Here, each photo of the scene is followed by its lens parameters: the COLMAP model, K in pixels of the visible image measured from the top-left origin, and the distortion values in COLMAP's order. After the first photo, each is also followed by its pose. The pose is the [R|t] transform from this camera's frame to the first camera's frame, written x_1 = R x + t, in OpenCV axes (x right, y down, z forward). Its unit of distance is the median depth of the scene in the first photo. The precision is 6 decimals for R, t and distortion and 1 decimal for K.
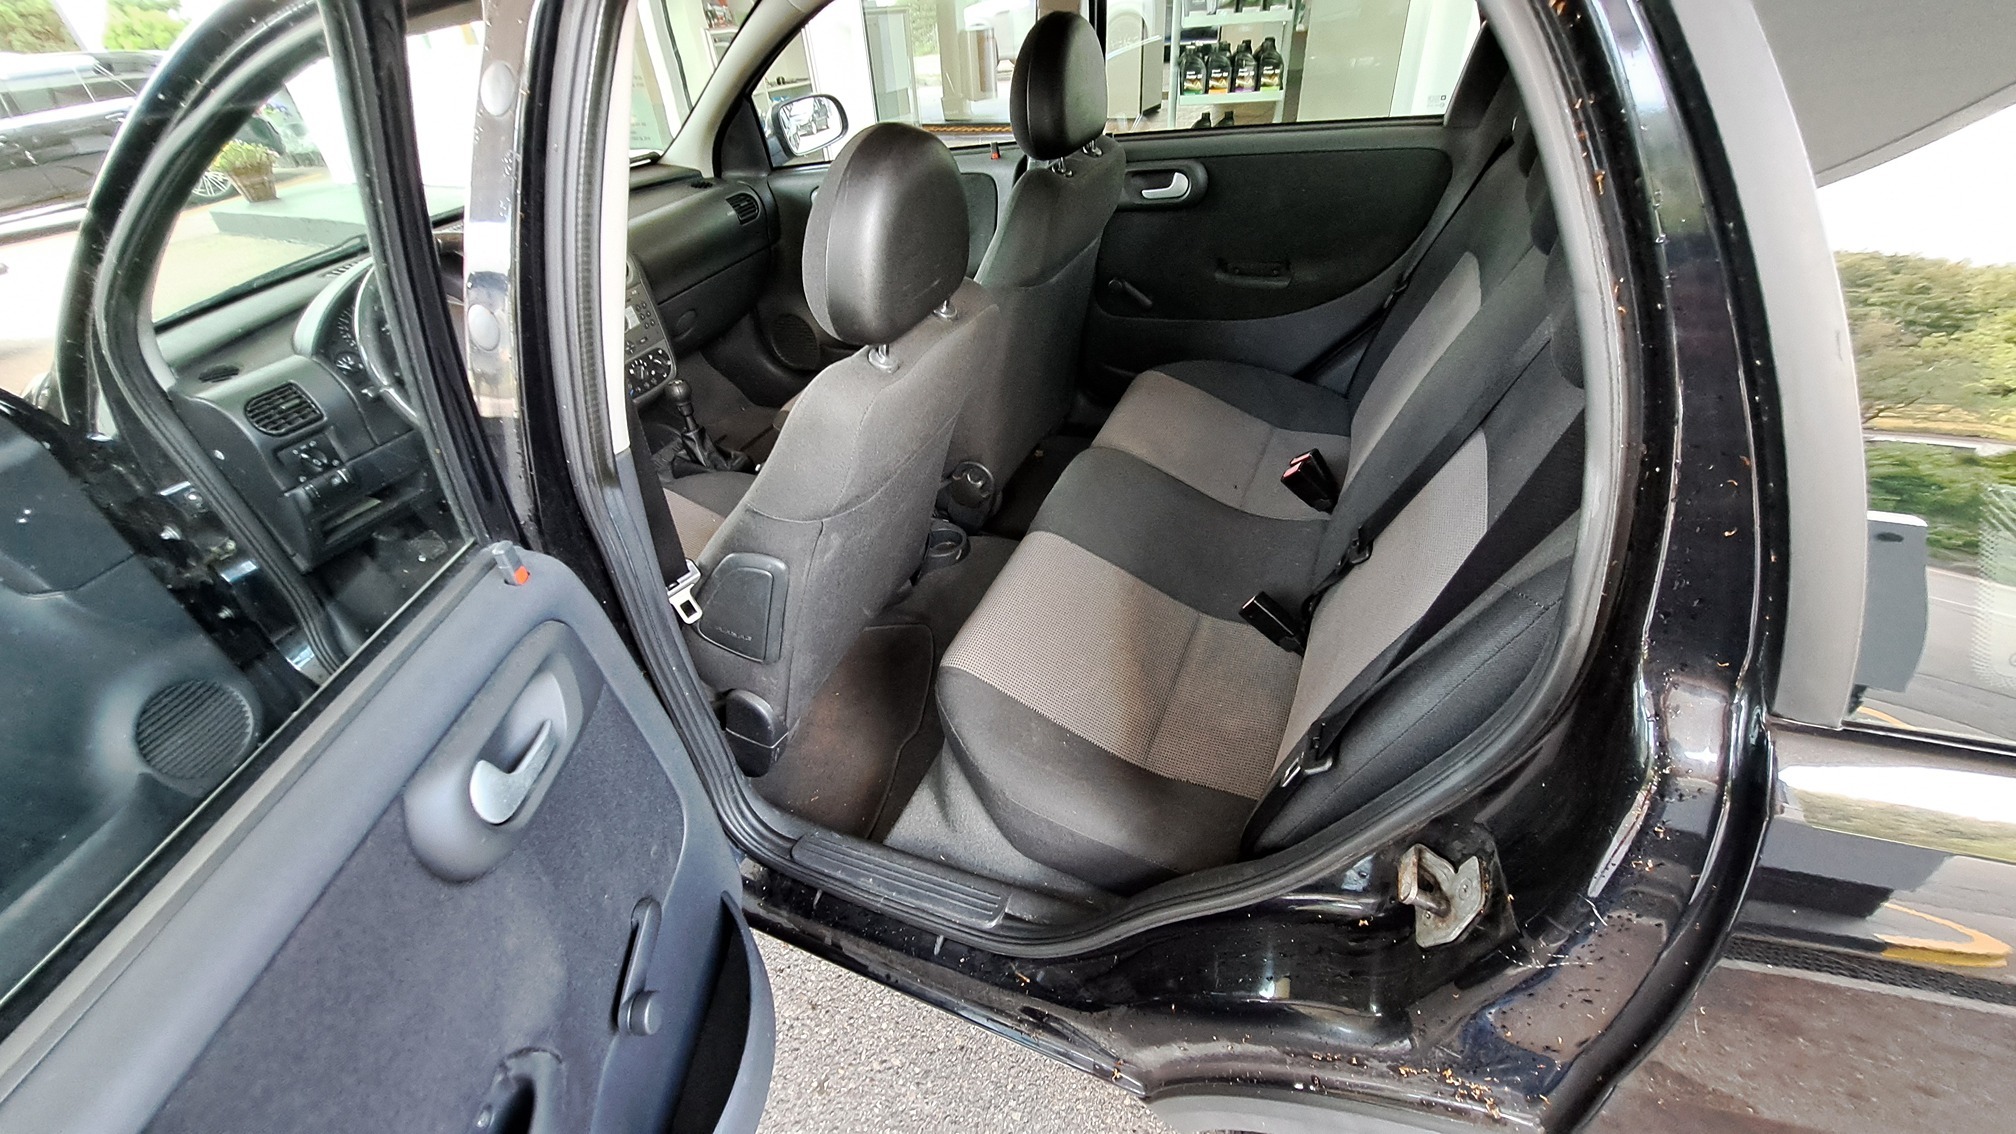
lens RADIAL K [[829.6, 0, 1008.0], [0, 829.6, 567.0], [0, 0, 1]] dist [-0.001281, -0.000174]
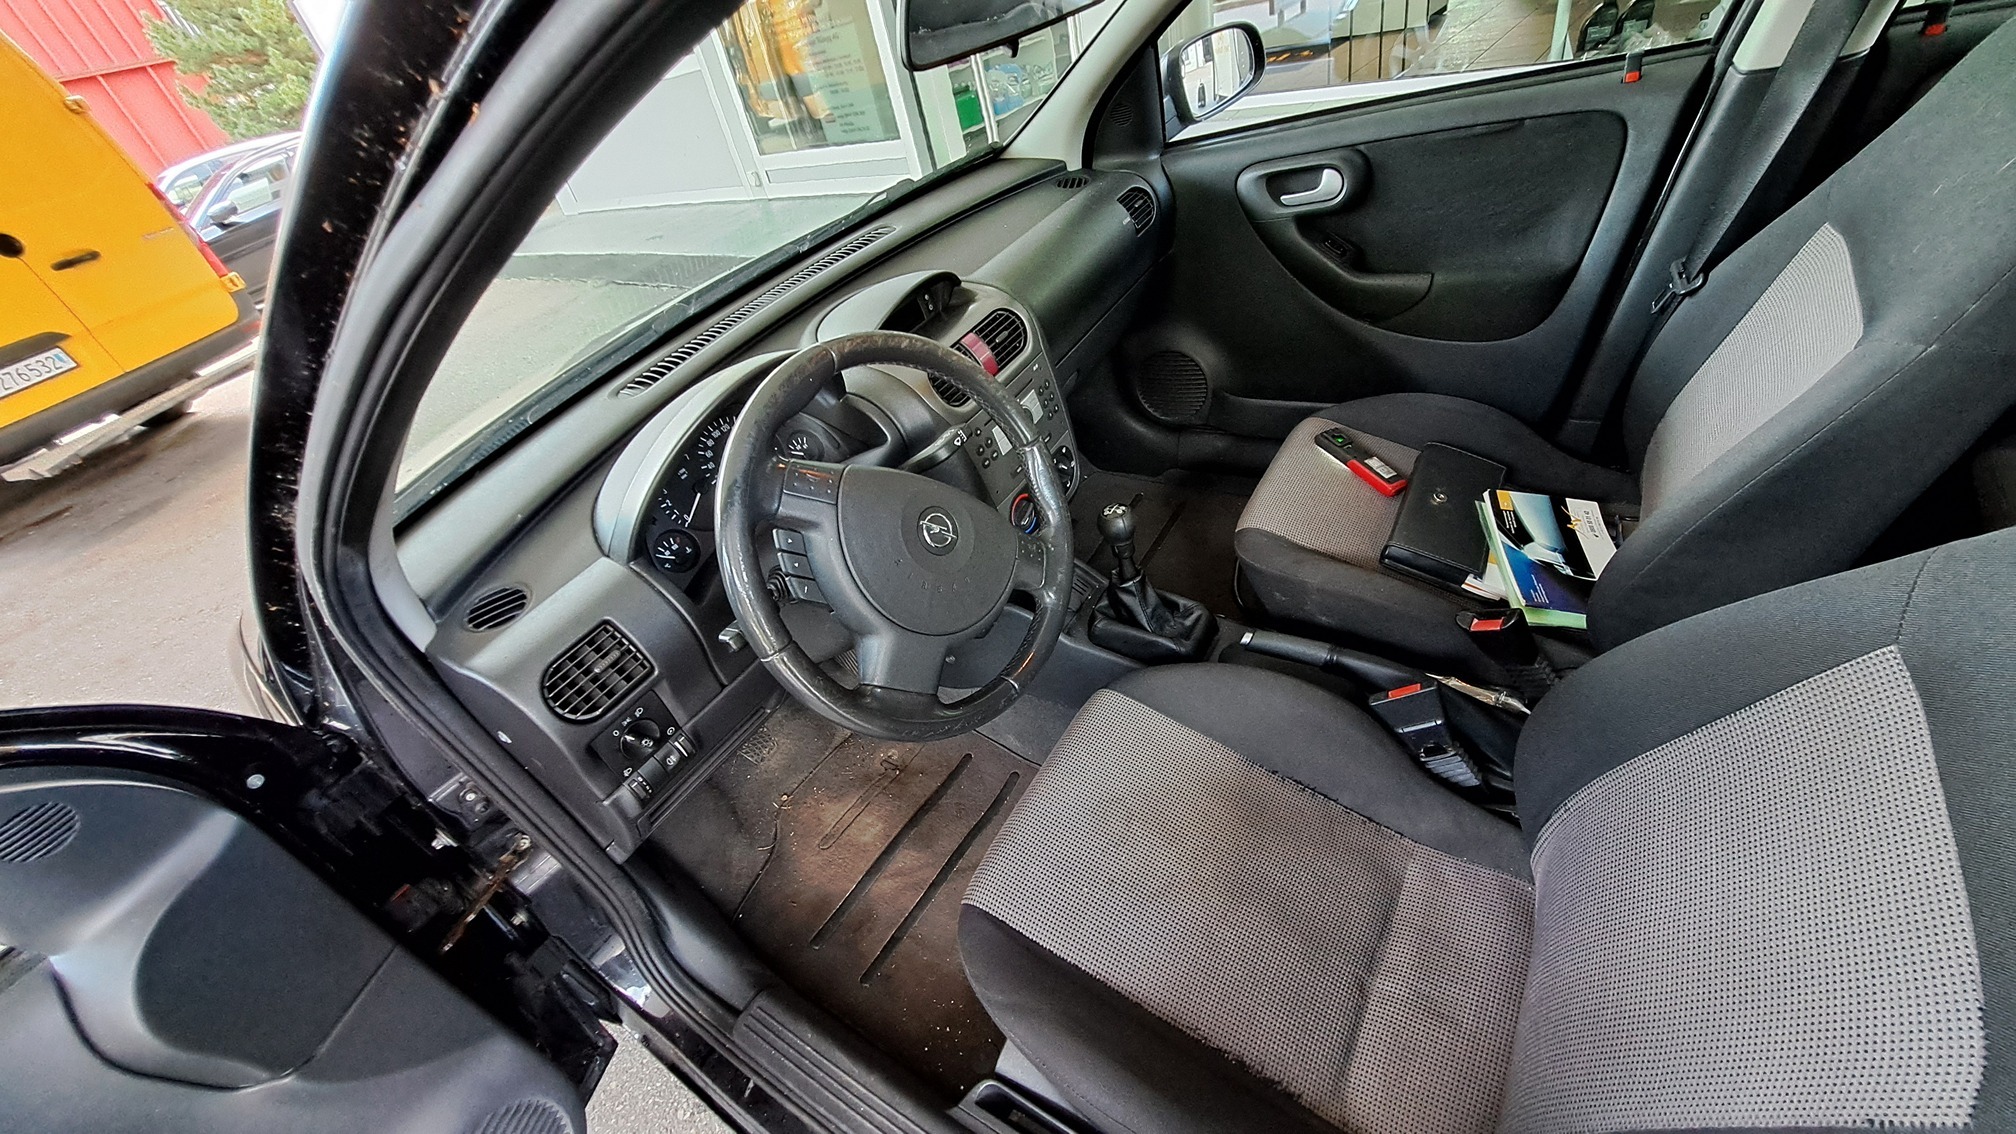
lens RADIAL K [[809.5, 0, 997.5], [0, 809.5, 560.2], [0, 0, 1]] dist [0.001241, 0.000197]
pose [[0.981519, -0.026722, -0.189488, -0.467409], [0.035192, 0.998520, 0.041476, -0.268820], [0.188099, -0.047378, 0.981007, 0.477320]]
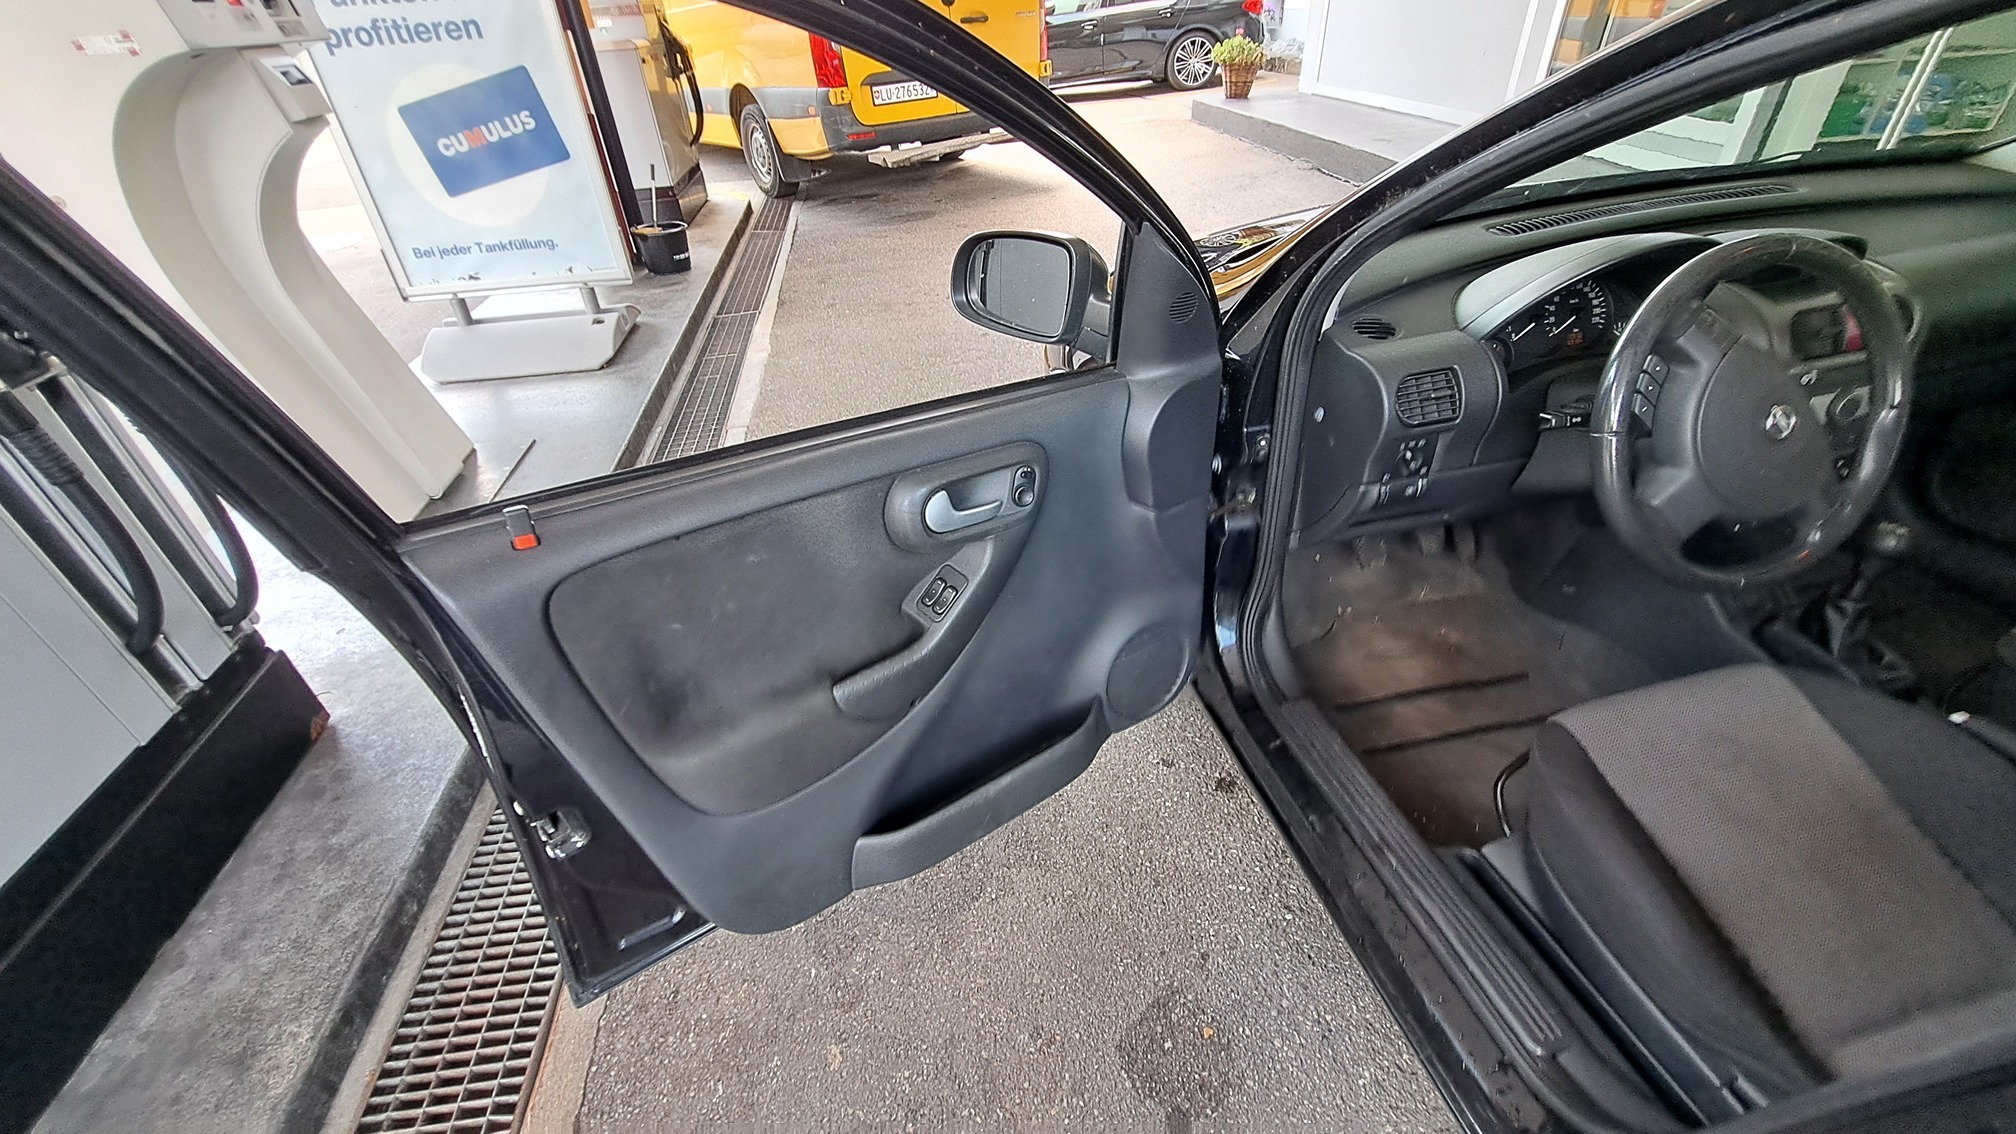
lens RADIAL K [[834.1, 0, 1001.4], [0, 834.1, 576.1], [0, 0, 1]] dist [-0.000216, 0.000835]
pose [[0.632887, 0.495557, -0.594876, -0.545755], [-0.456320, 0.859448, 0.230479, -0.038634], [0.625481, 0.125586, 0.770066, 0.141794]]
